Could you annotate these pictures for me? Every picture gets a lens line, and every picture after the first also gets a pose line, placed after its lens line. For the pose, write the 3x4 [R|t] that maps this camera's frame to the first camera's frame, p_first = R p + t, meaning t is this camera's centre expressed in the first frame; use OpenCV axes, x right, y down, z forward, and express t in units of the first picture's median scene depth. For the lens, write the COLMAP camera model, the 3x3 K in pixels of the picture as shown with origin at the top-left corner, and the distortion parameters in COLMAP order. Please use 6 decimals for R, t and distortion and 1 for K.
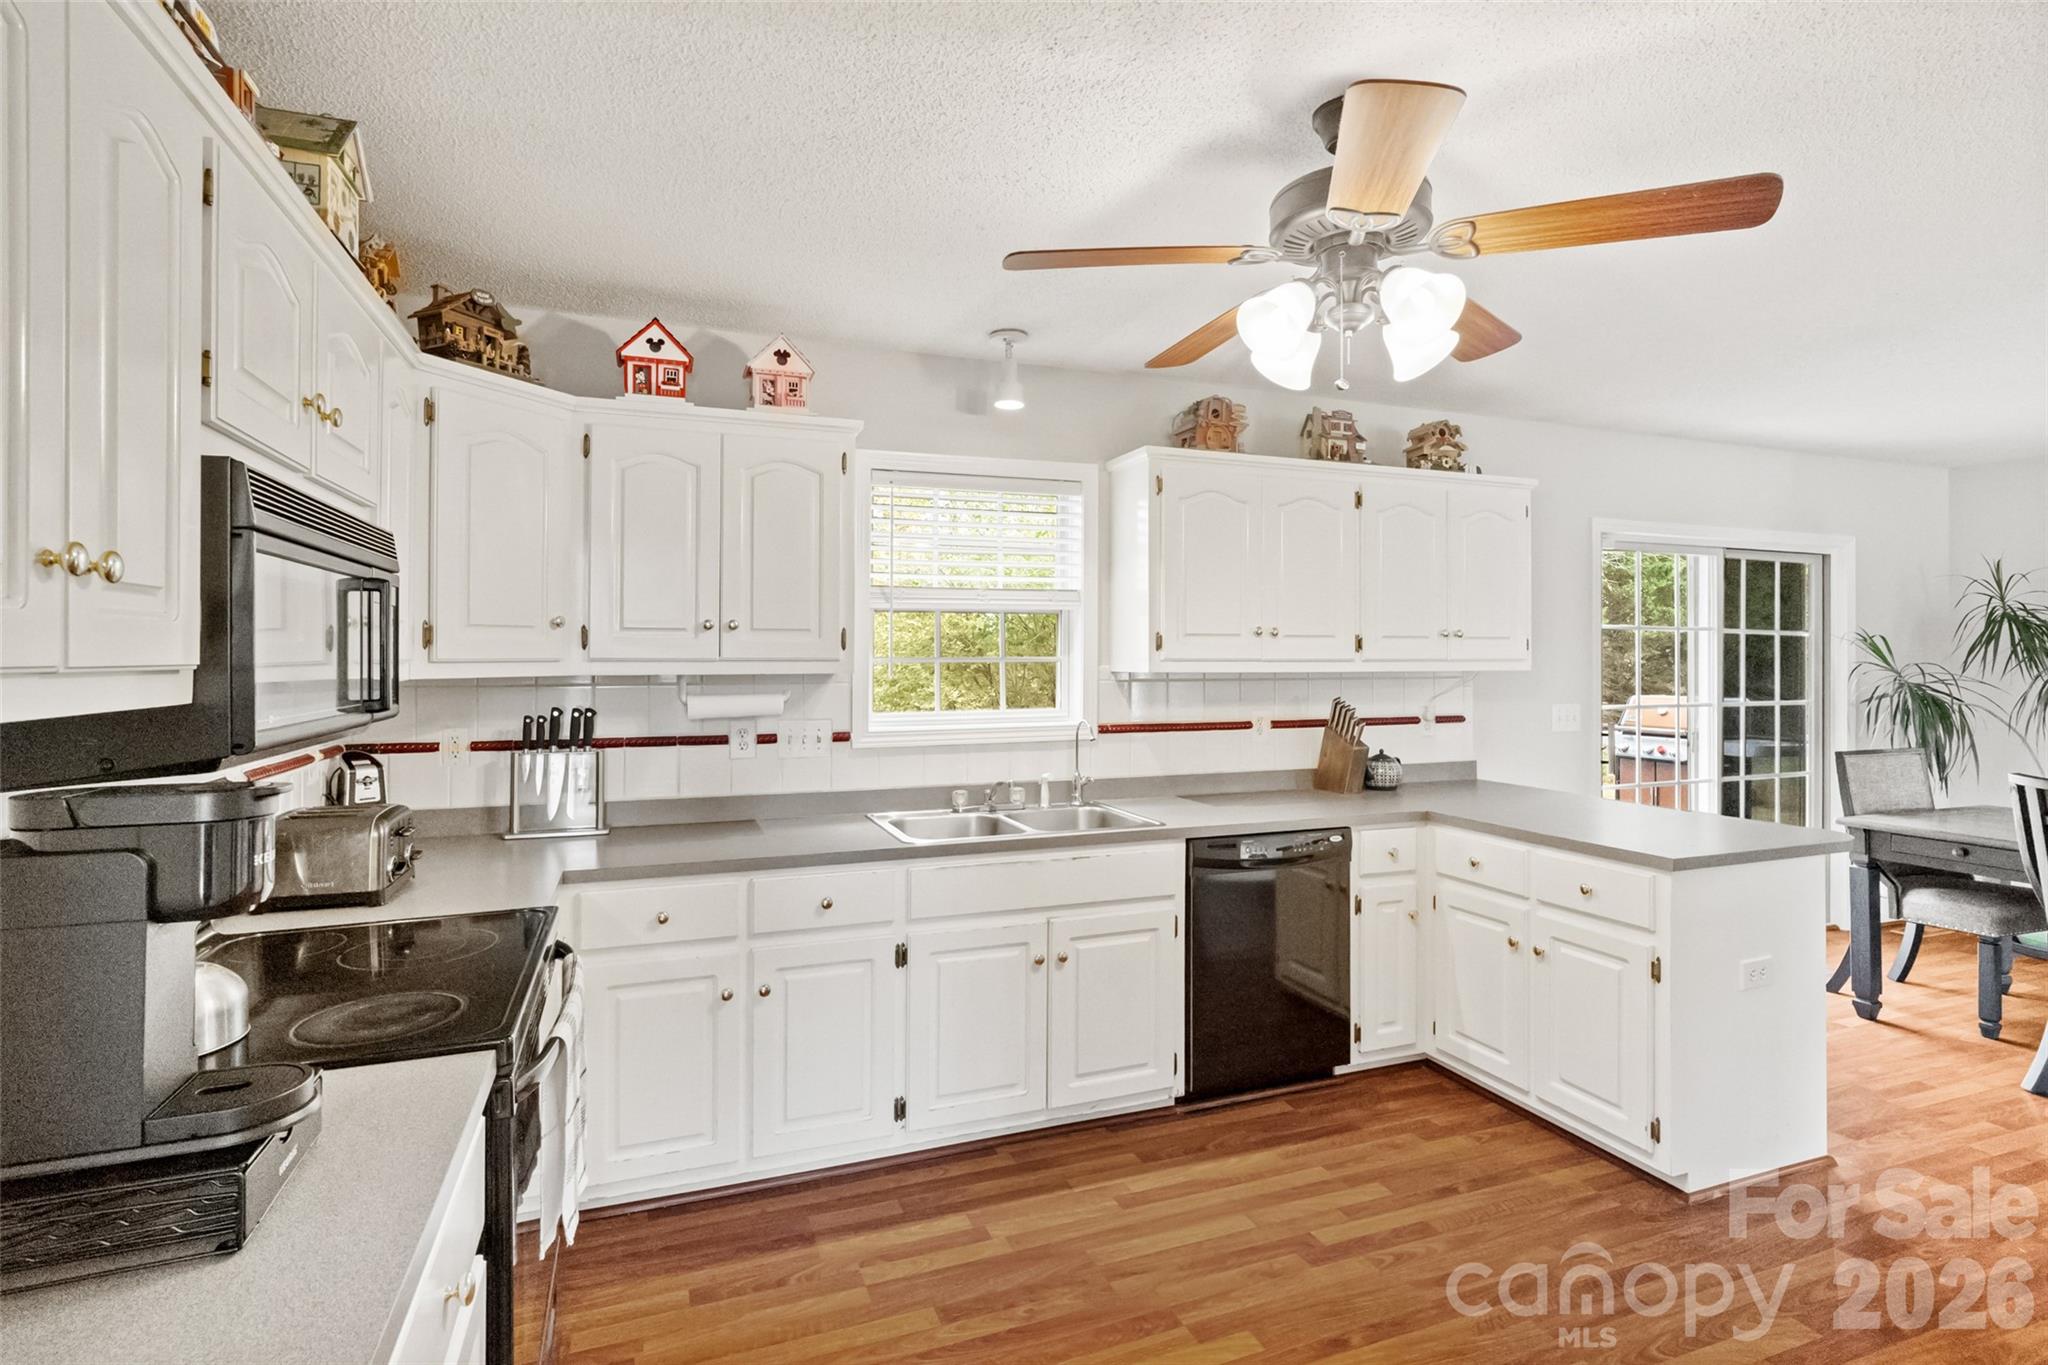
lens RADIAL K [[991.6, 0, 1029.8], [0, 991.6, 651.4], [0, 0, 1]] dist [-0.003987, -0.000355]
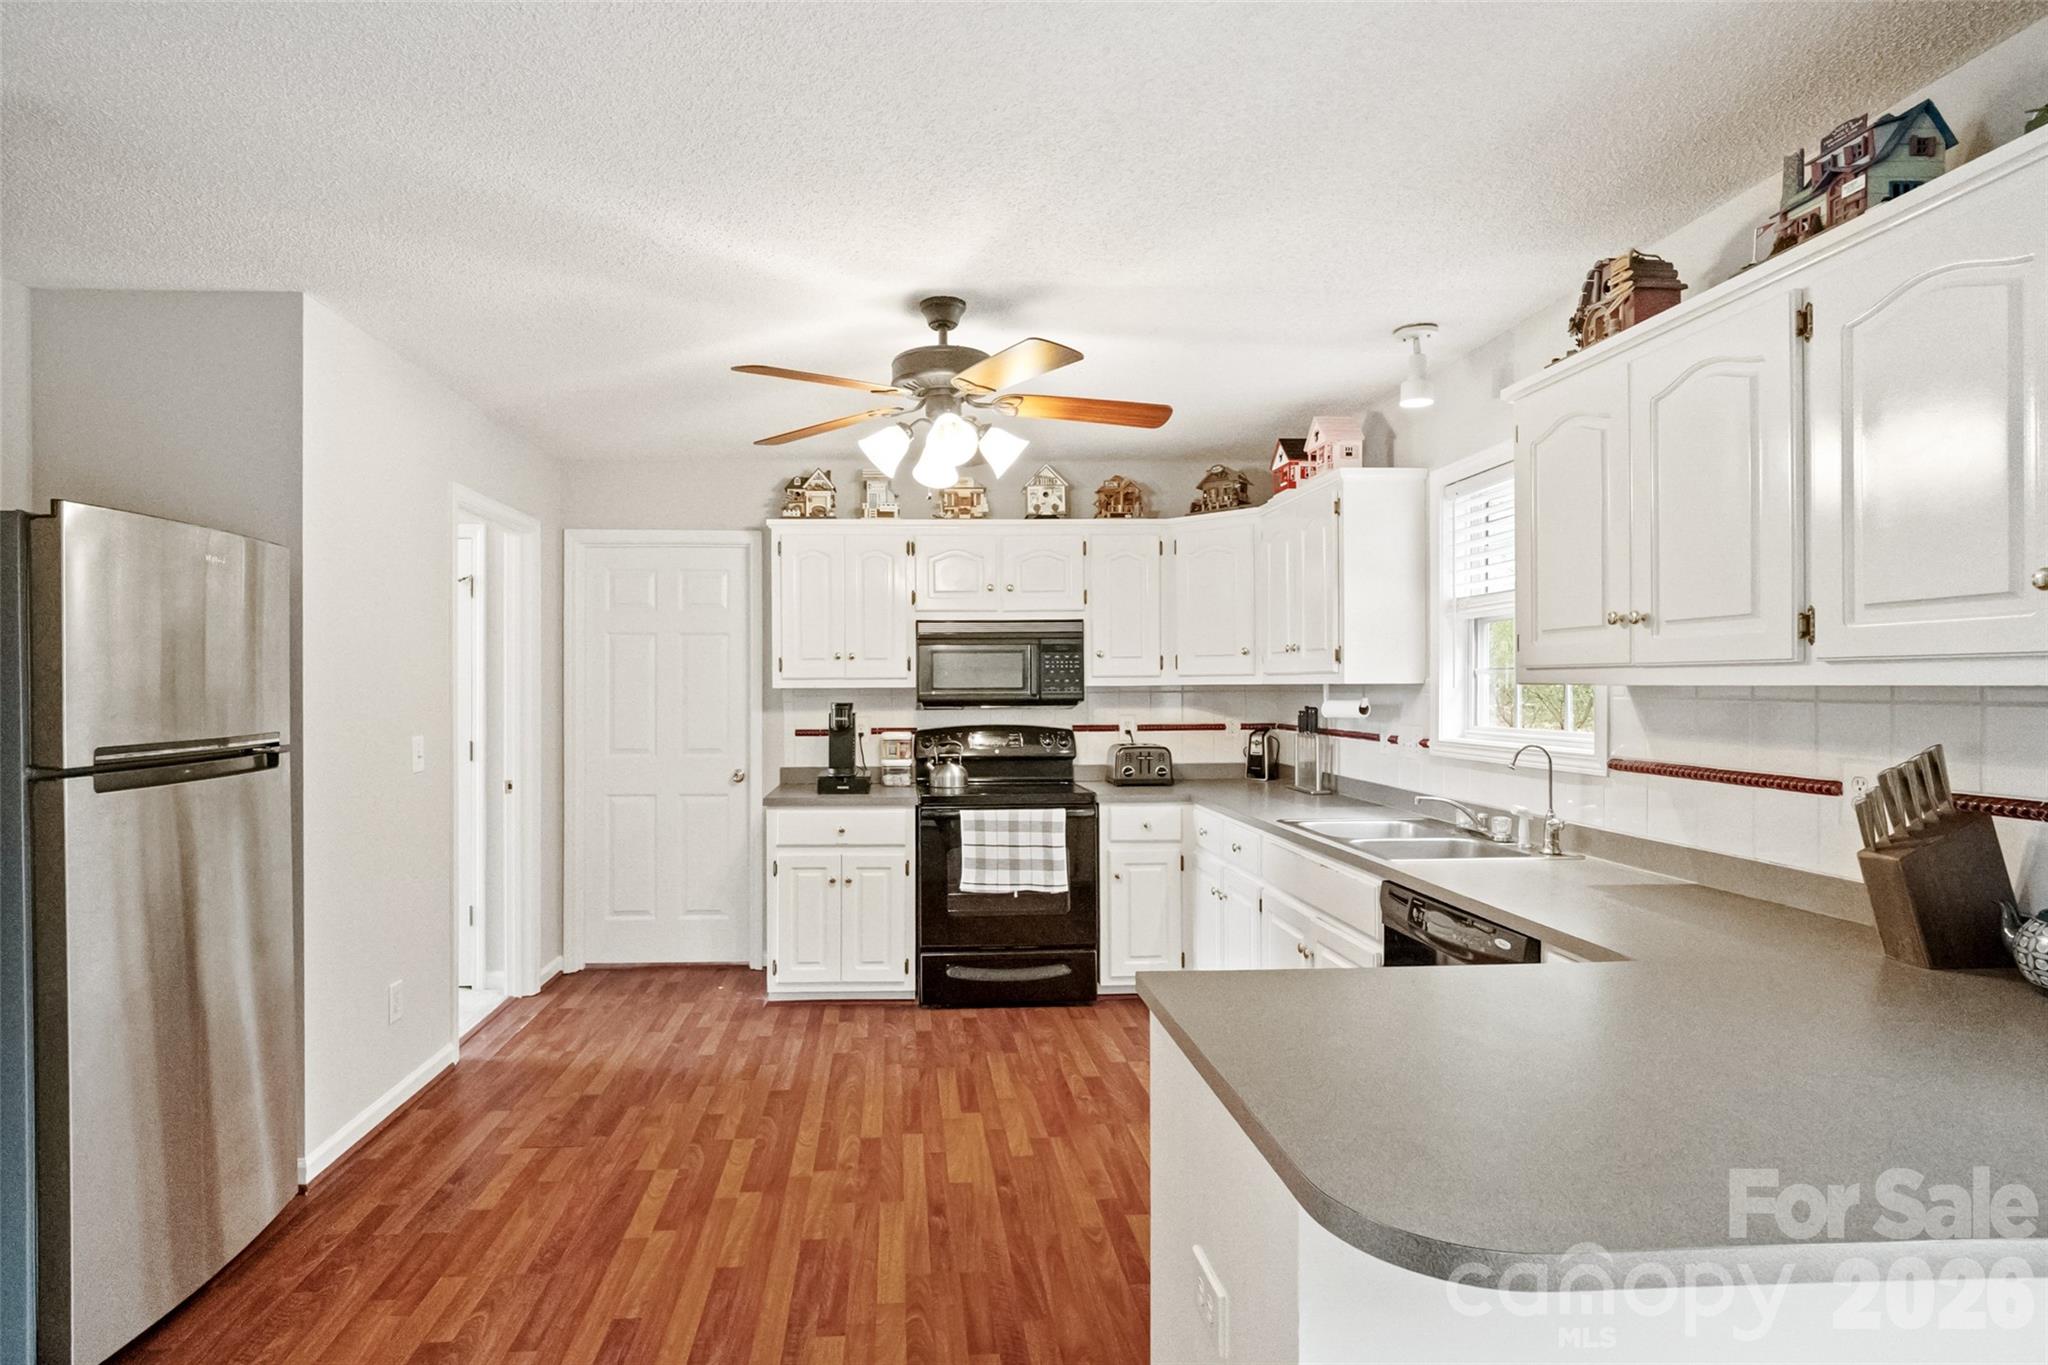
lens RADIAL K [[1022.2, 0, 946.8], [0, 1022.2, 687.2], [0, 0, 1]] dist [-0.000923, 0.001563]
pose [[-0.309655, 0.004645, -0.950838, 1.034383], [0.011884, 0.999929, 0.001015, 0.017886], [0.950775, -0.010985, -0.309688, 0.854801]]
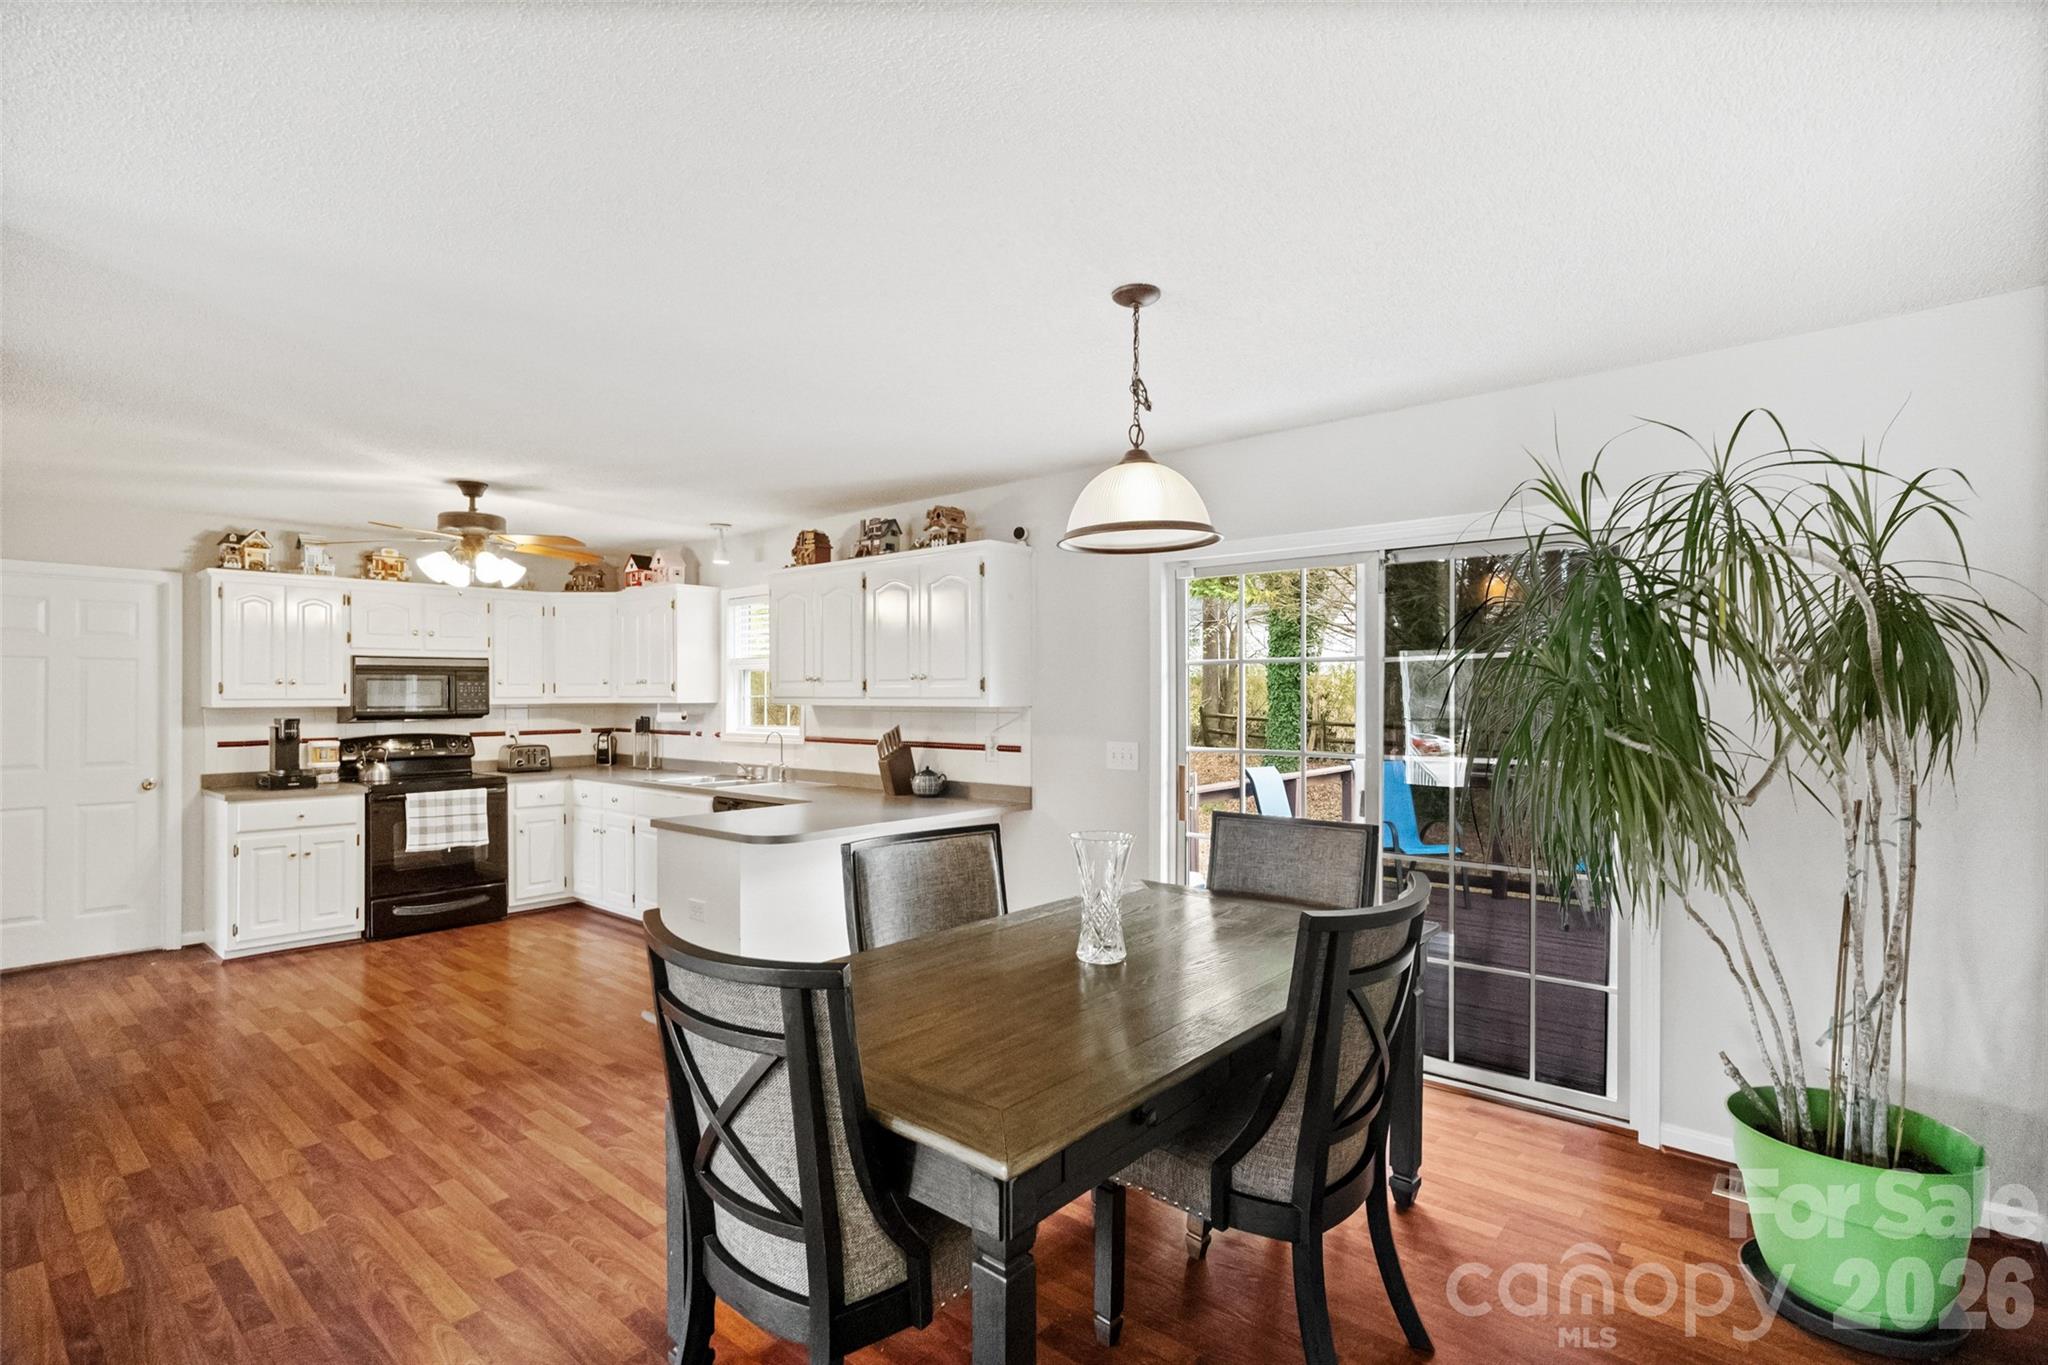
lens RADIAL K [[979.9, 0, 1016.8], [0, 979.9, 692.1], [0, 0, 1]] dist [0.000458, 0.001346]
pose [[0.470254, -0.001790, -0.882529, 1.858880], [0.008251, 0.999963, 0.002368, -0.000857], [0.882493, -0.008396, 0.470251, 0.603768]]
